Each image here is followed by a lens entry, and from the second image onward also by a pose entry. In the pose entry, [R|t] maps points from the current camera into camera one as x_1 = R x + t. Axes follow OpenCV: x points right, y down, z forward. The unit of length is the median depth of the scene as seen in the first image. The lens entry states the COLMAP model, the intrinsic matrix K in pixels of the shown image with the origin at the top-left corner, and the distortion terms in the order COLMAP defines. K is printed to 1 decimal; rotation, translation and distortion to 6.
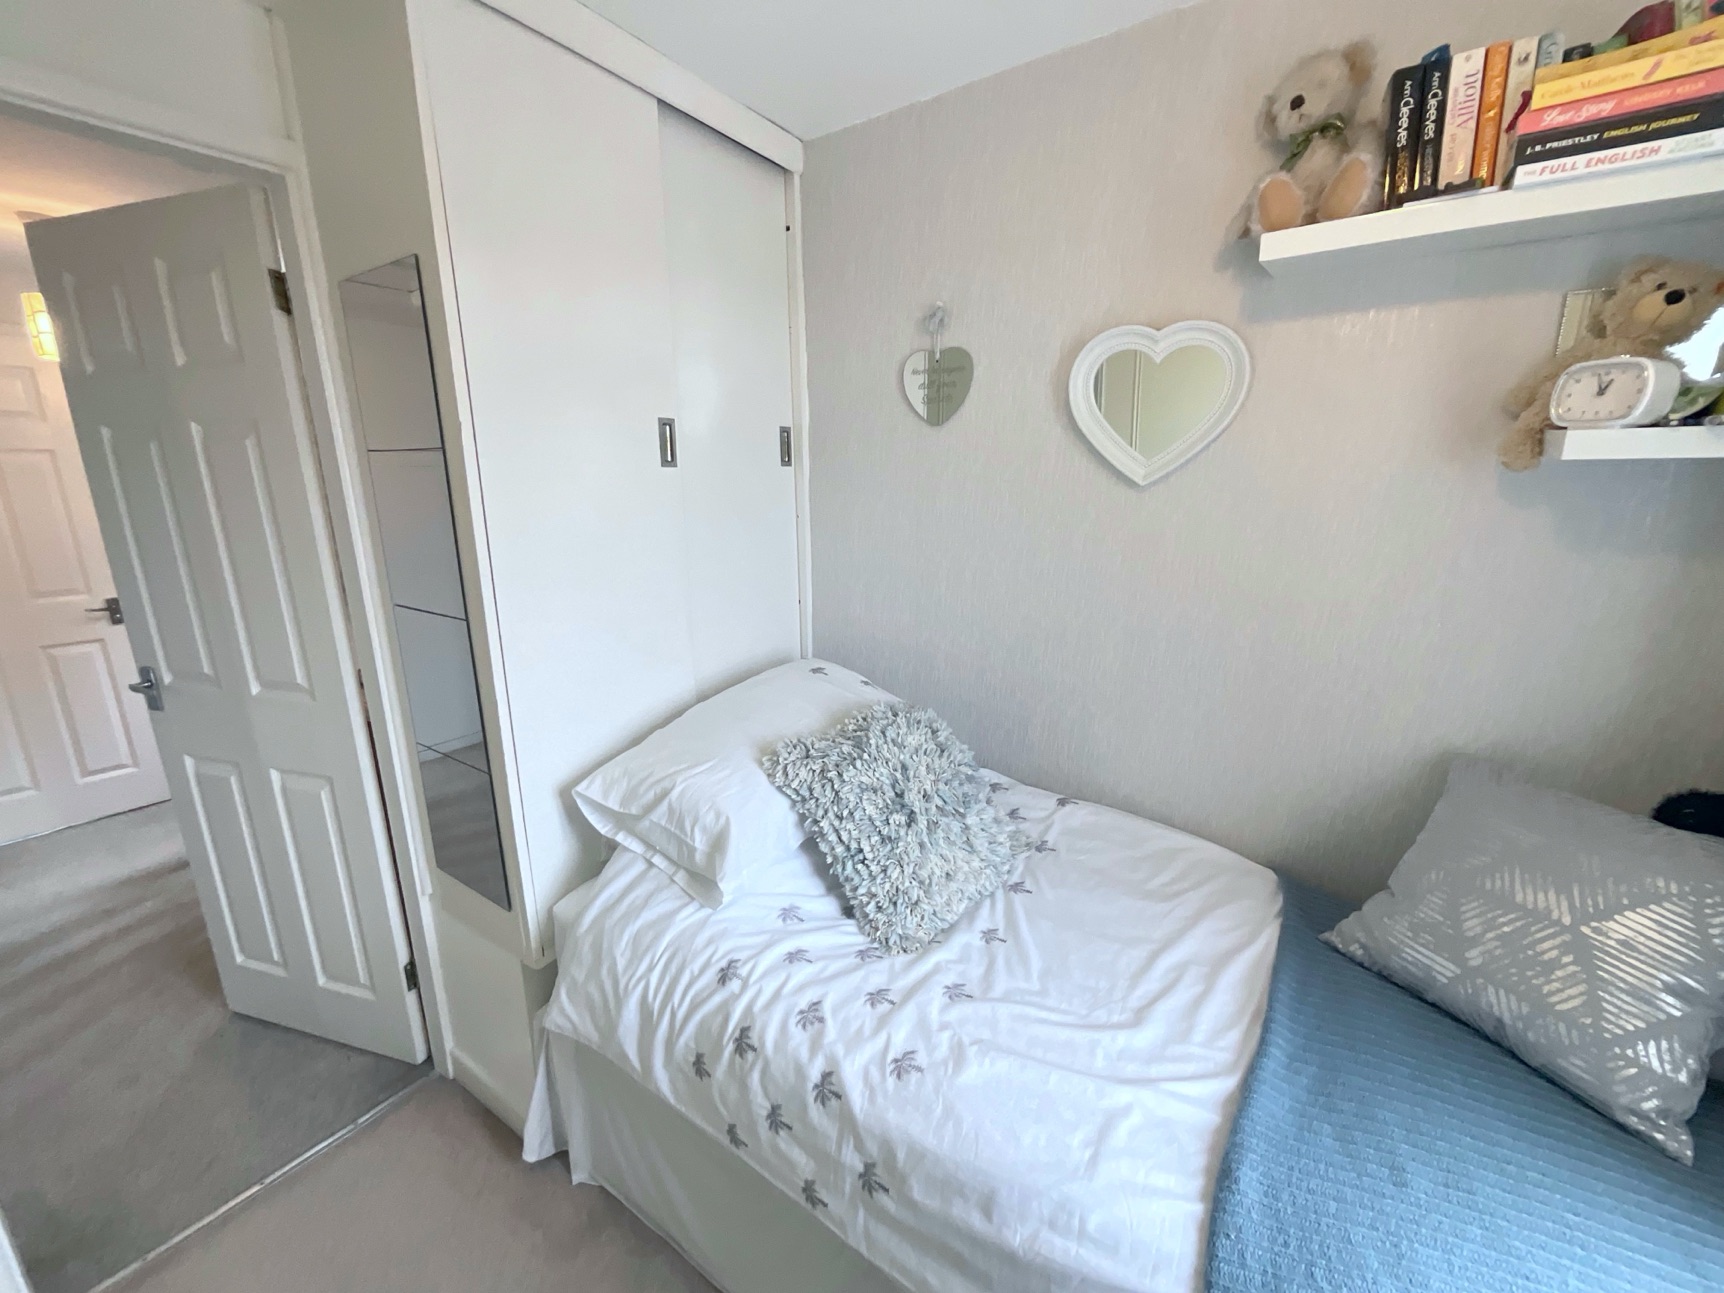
lens RADIAL K [[696.5, 0, 862.6], [0, 696.5, 645.4], [0, 0, 1]] dist [0.002932, -0.002083]
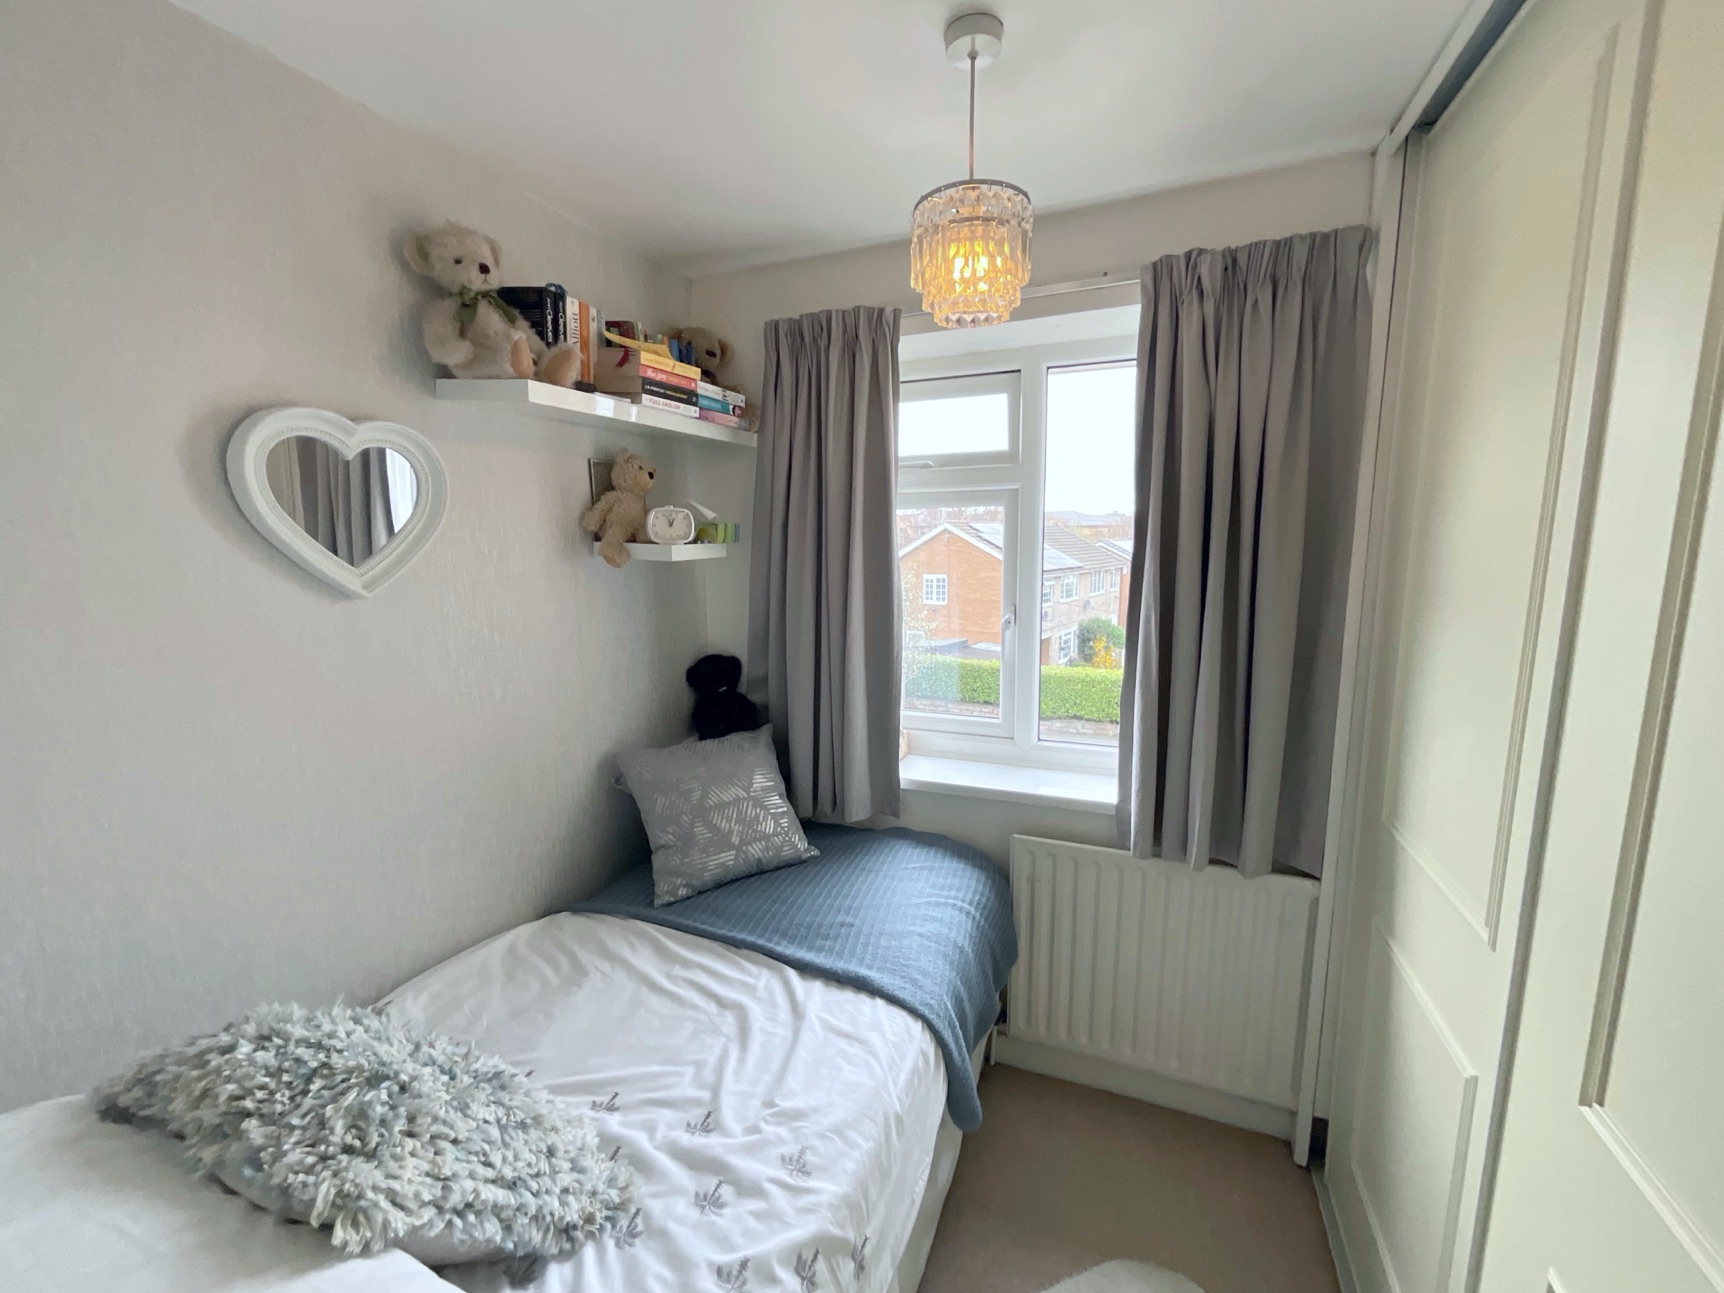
lens RADIAL K [[697.7, 0, 860.8], [0, 697.7, 643.2], [0, 0, 1]] dist [-0.004773, 0.000093]
pose [[-0.208614, -0.139195, 0.968042, -0.785297], [0.252243, 0.948673, 0.190769, -0.264068], [-0.944909, 0.283979, -0.162795, 0.830862]]
